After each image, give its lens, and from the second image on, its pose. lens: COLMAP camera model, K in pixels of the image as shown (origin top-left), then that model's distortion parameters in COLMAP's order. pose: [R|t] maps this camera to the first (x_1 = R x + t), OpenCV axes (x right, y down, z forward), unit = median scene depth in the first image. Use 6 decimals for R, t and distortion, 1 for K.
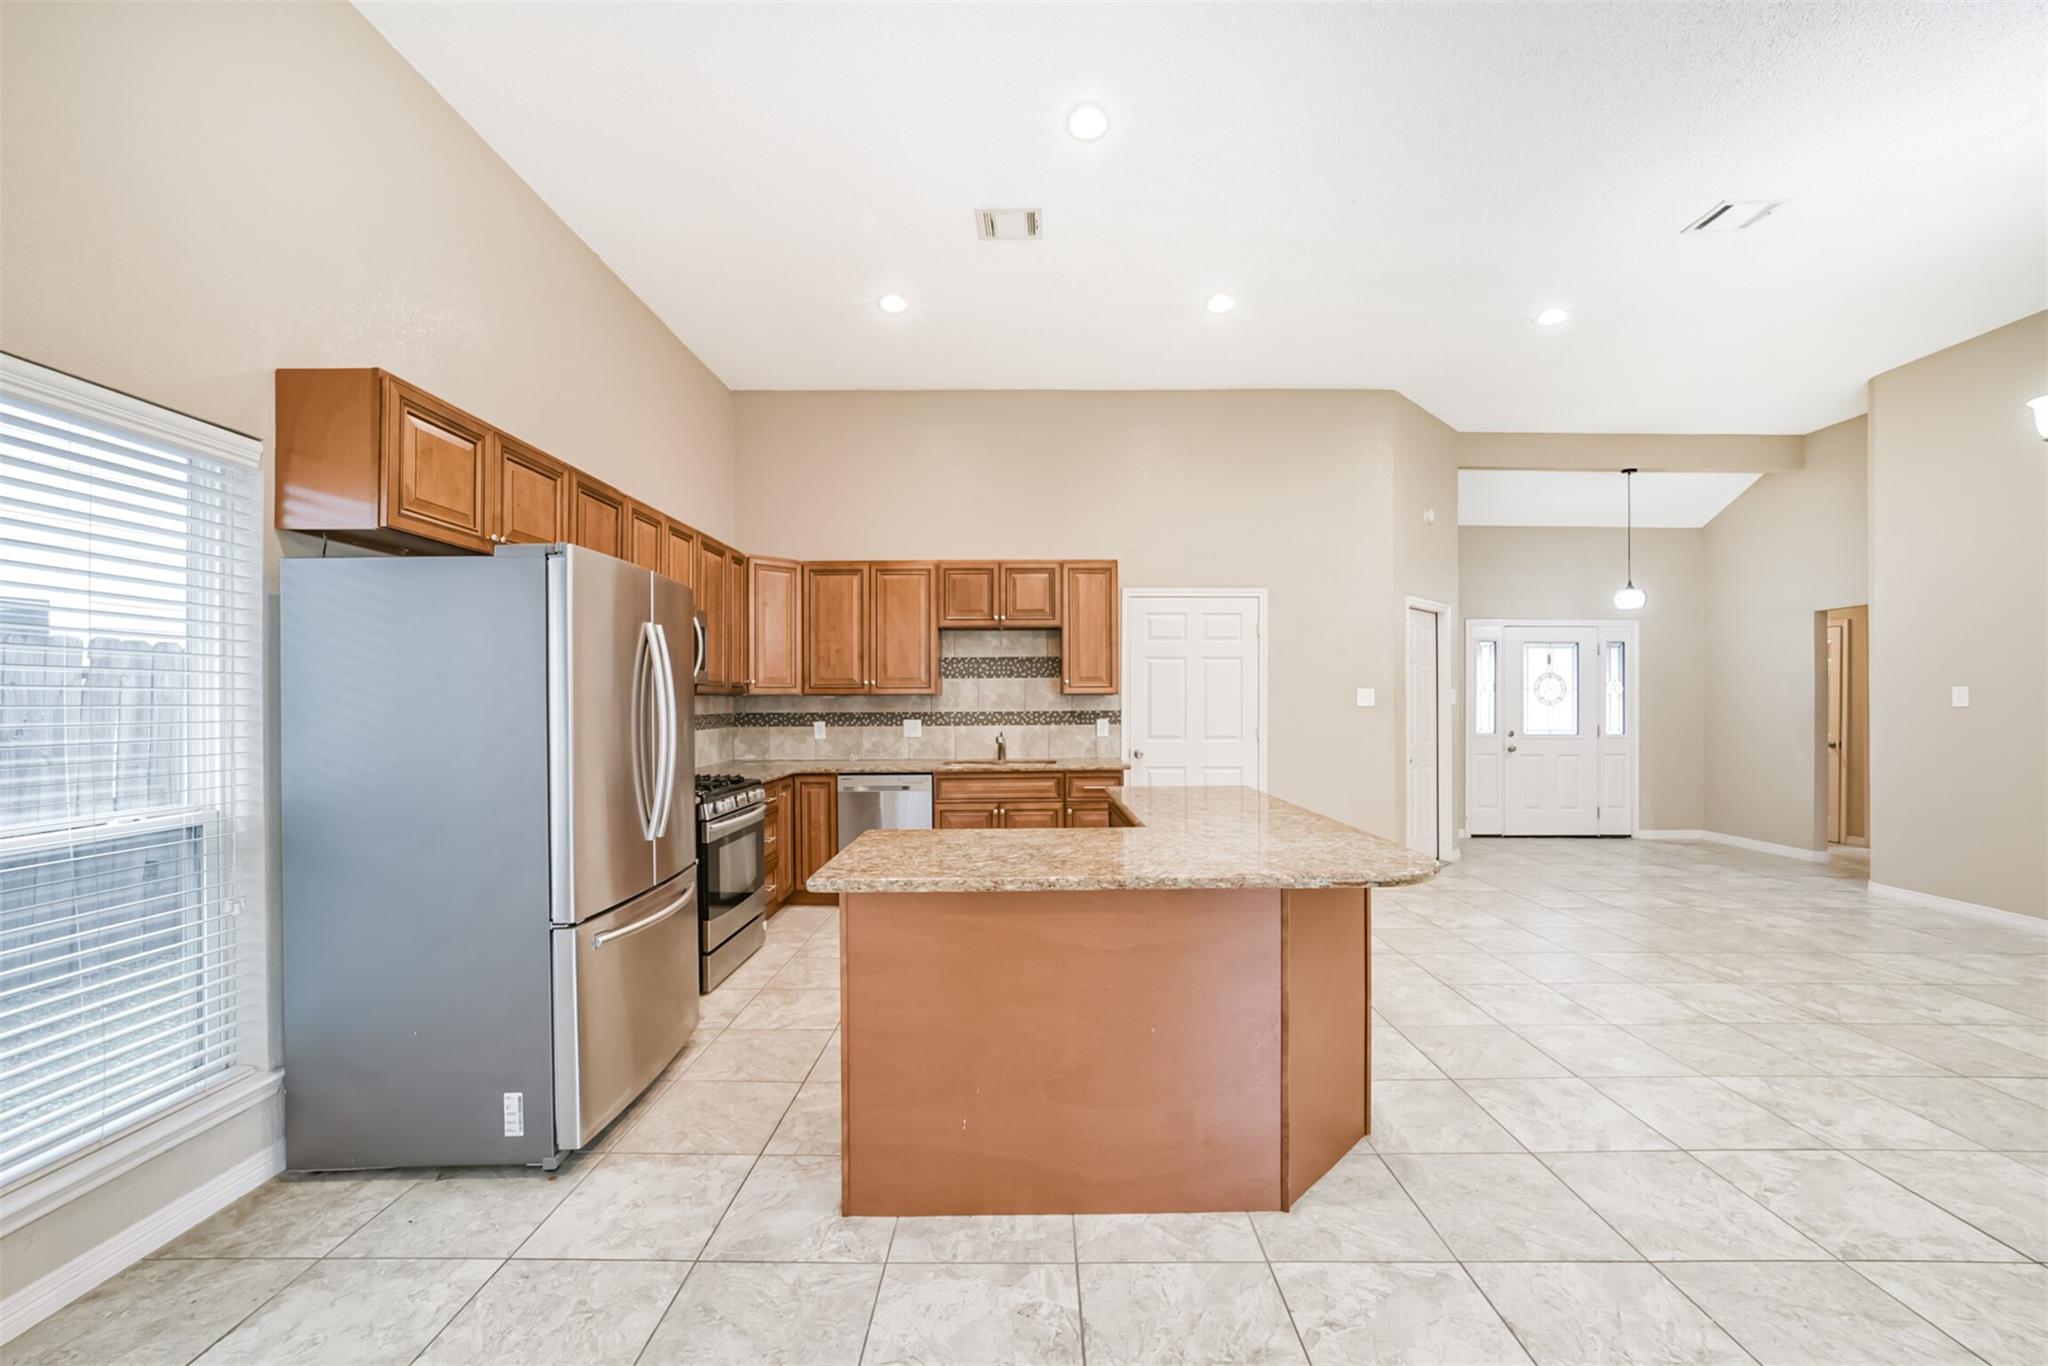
lens RADIAL K [[798.9, 0, 1032.3], [0, 798.9, 694.1], [0, 0, 1]] dist [-0.017555, 0.003426]
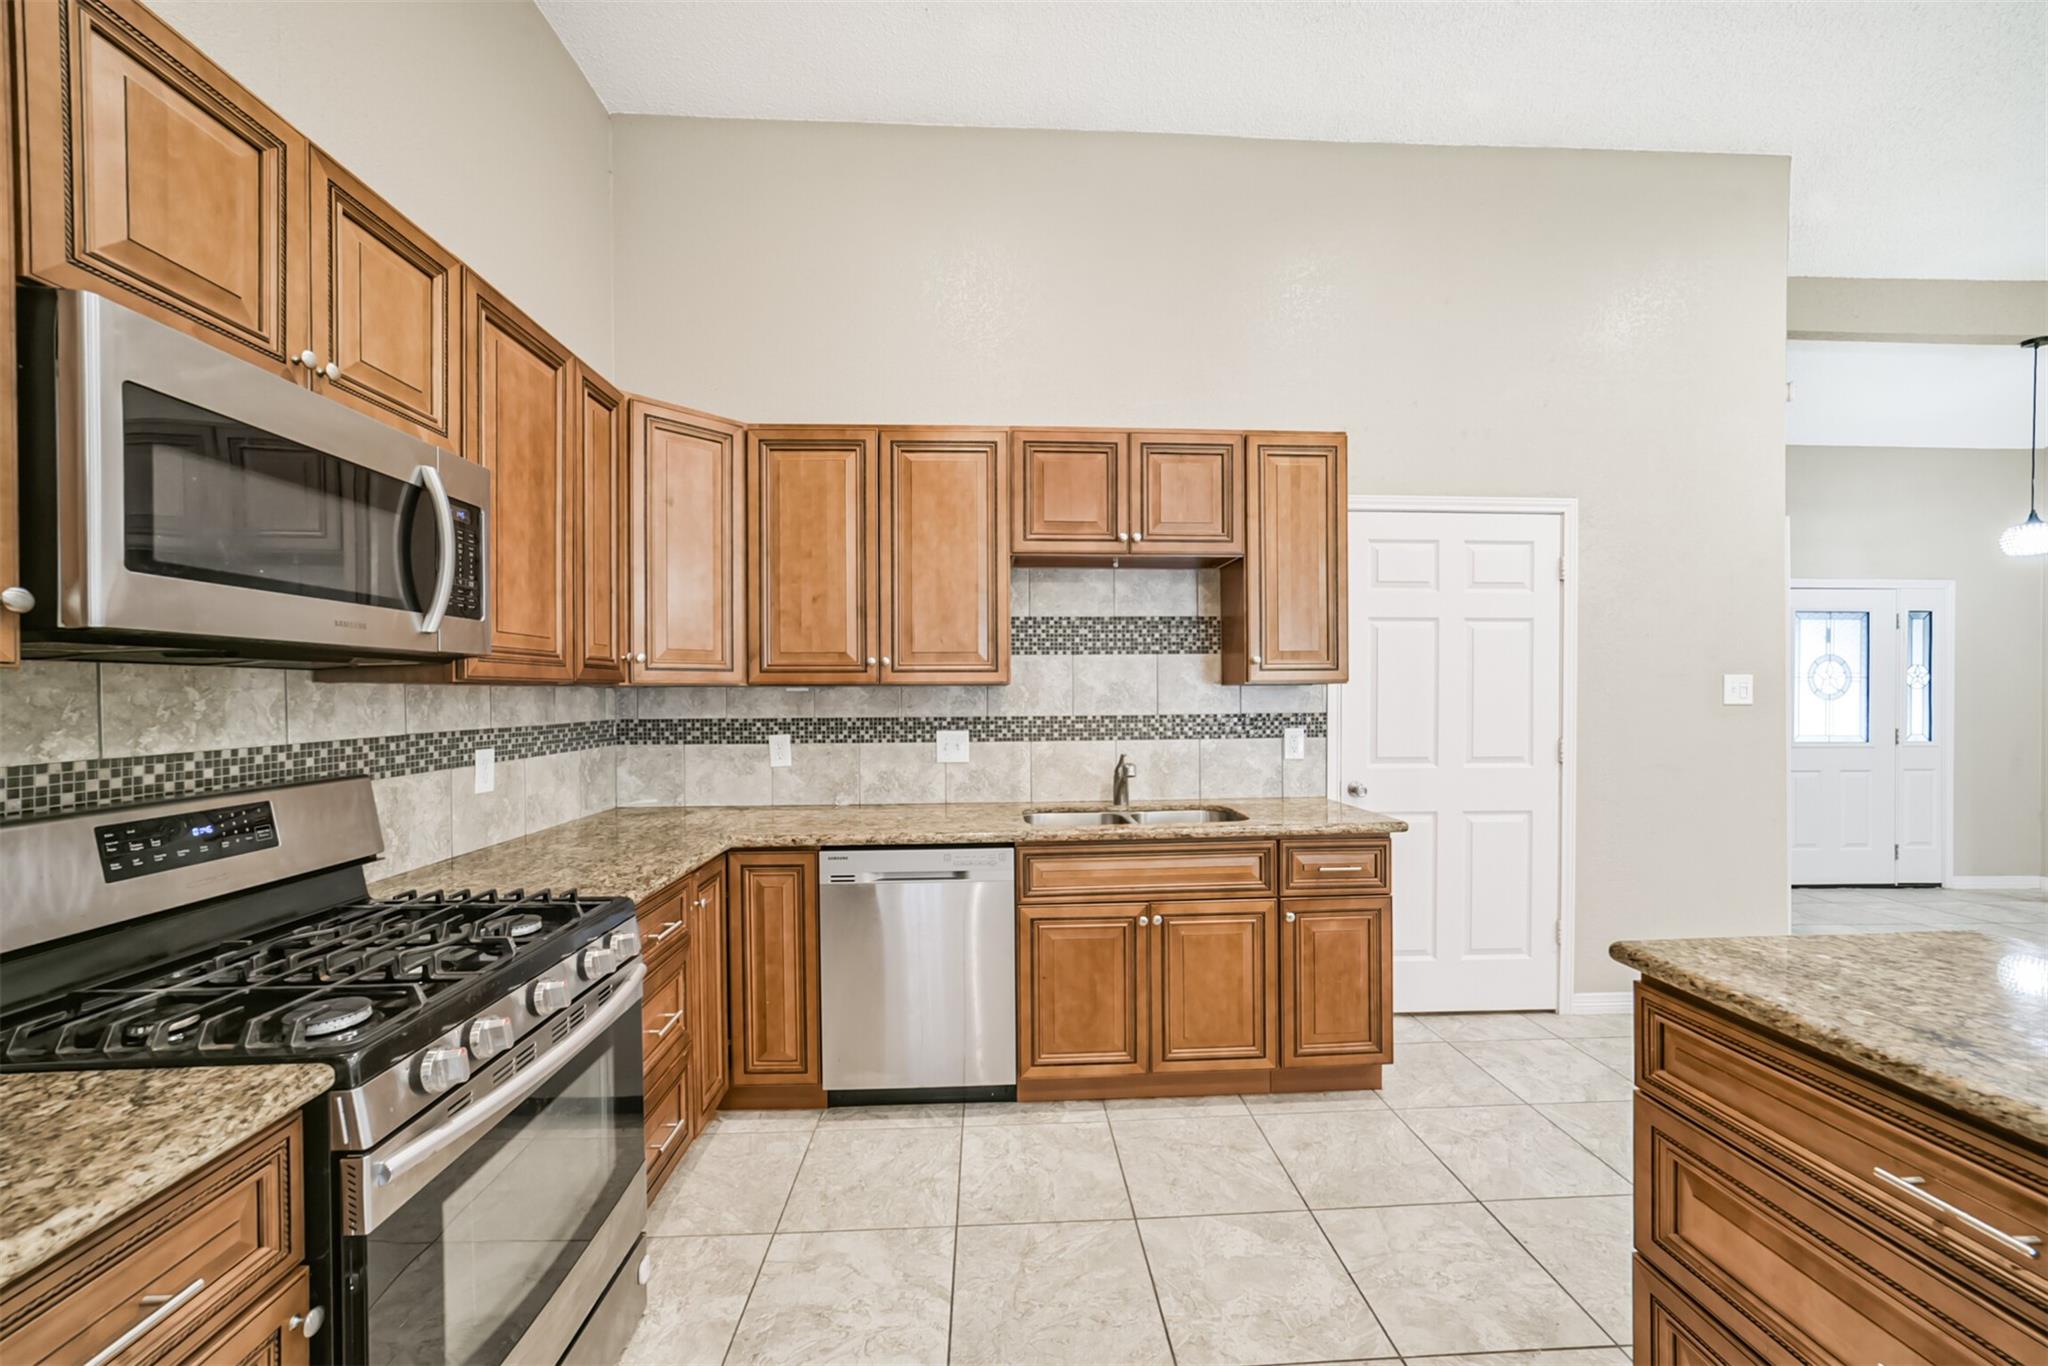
lens RADIAL K [[798.9, 0, 1036.7], [0, 798.9, 694.7], [0, 0, 1]] dist [-0.017555, 0.003426]
pose [[0.998499, -0.000680, 0.054772, -0.129250], [0.000107, 0.999945, 0.010466, 0.002101], [-0.054776, -0.010444, 0.998444, 0.476420]]
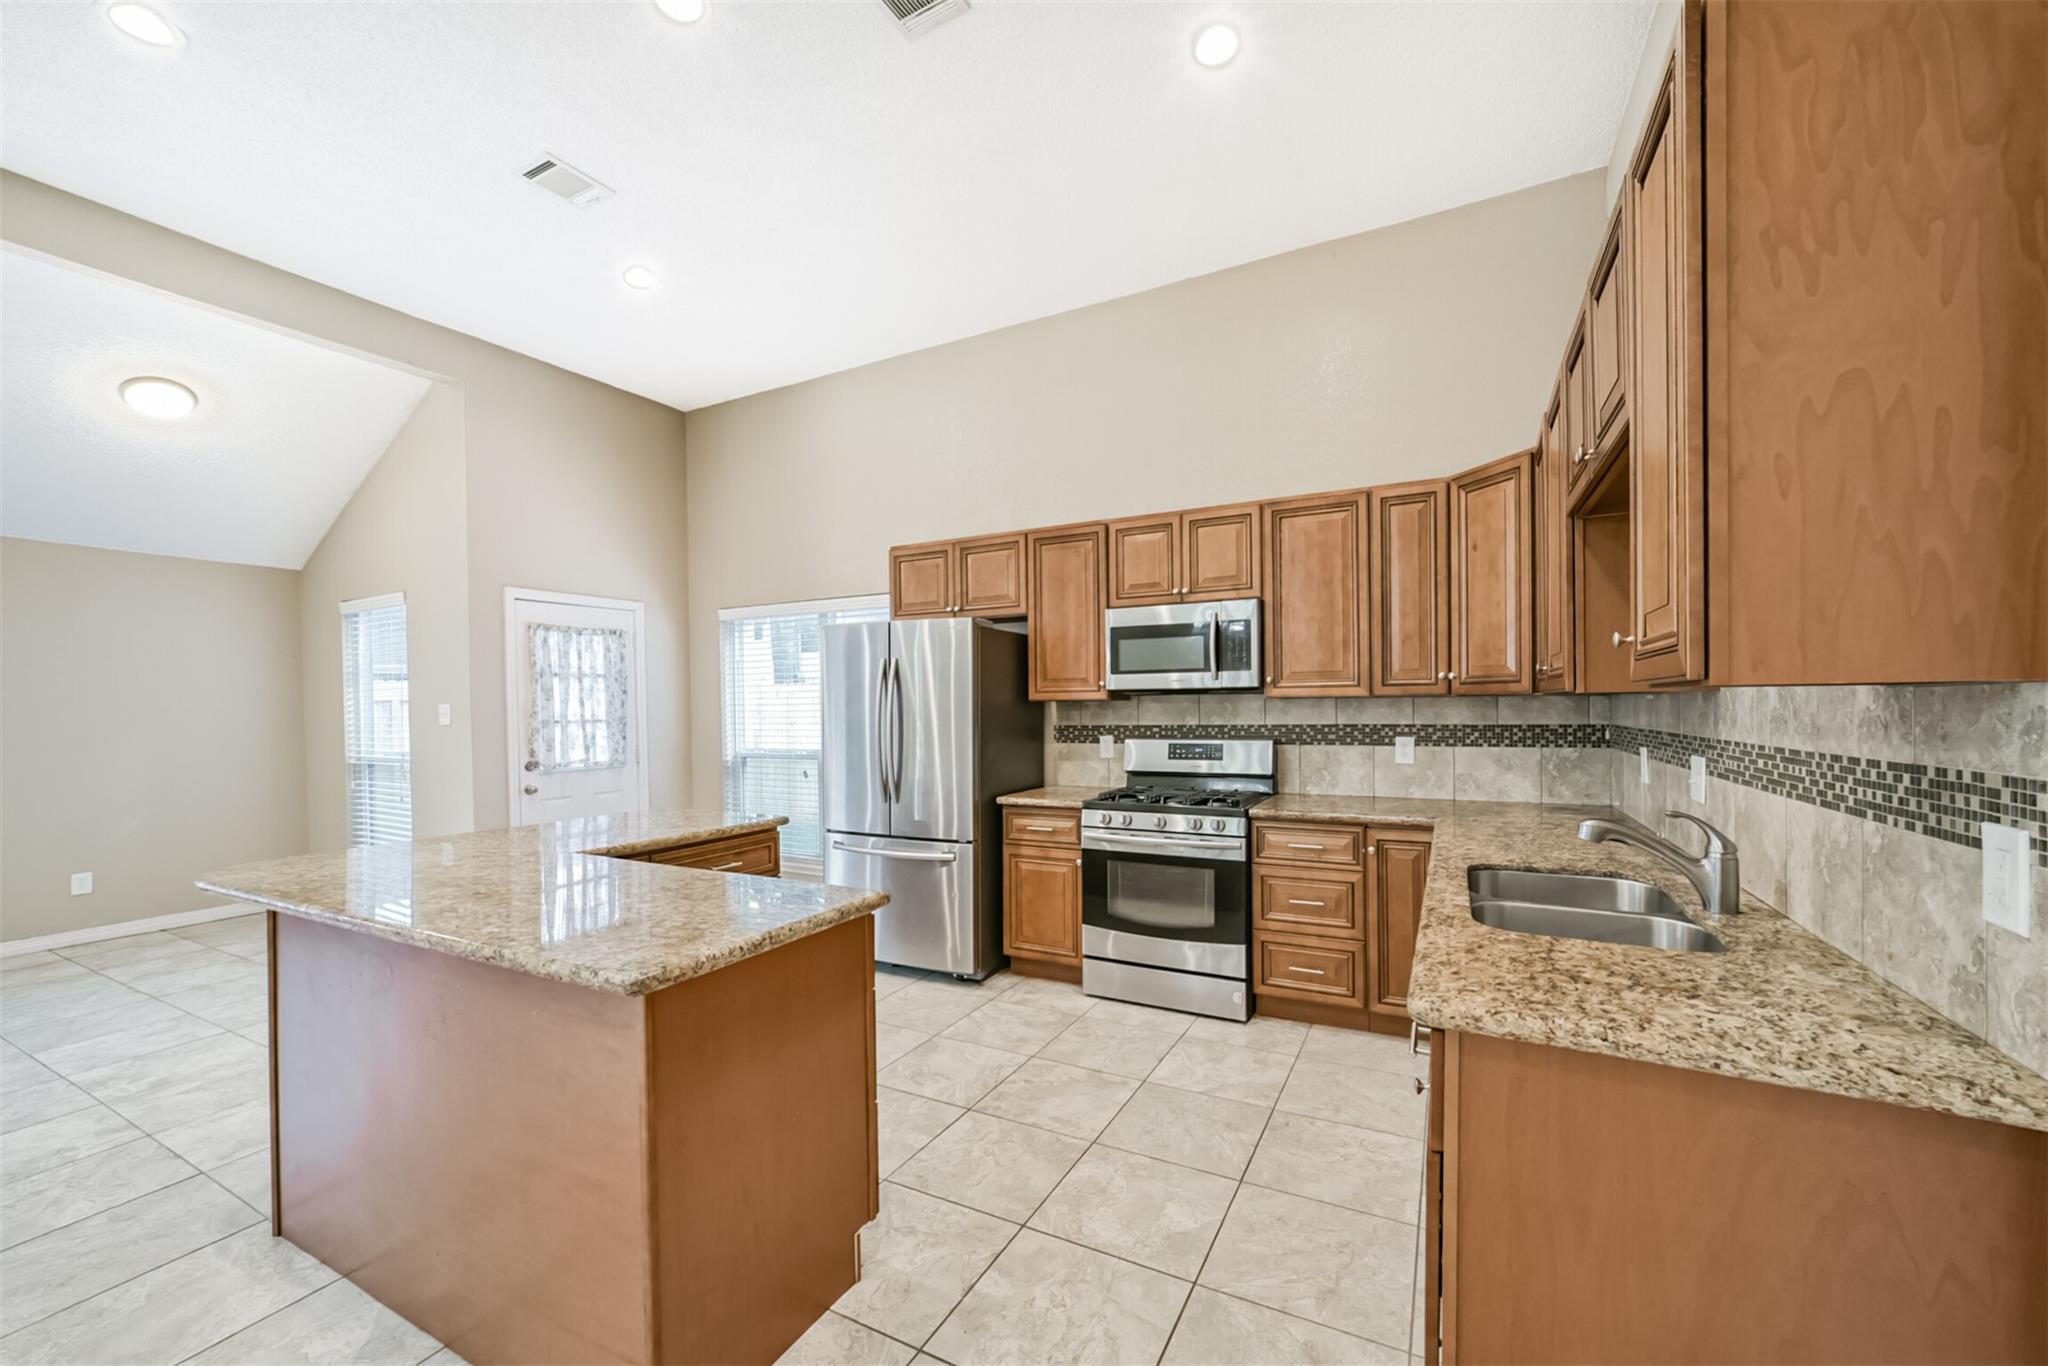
lens RADIAL K [[798.9, 0, 1012.0], [0, 798.9, 708.6], [0, 0, 1]] dist [-0.017555, 0.003426]
pose [[-0.479905, 0.013416, -0.877218, 0.351974], [0.019595, 0.999798, 0.004571, 0.001522], [0.877102, -0.014995, -0.480071, 0.939192]]
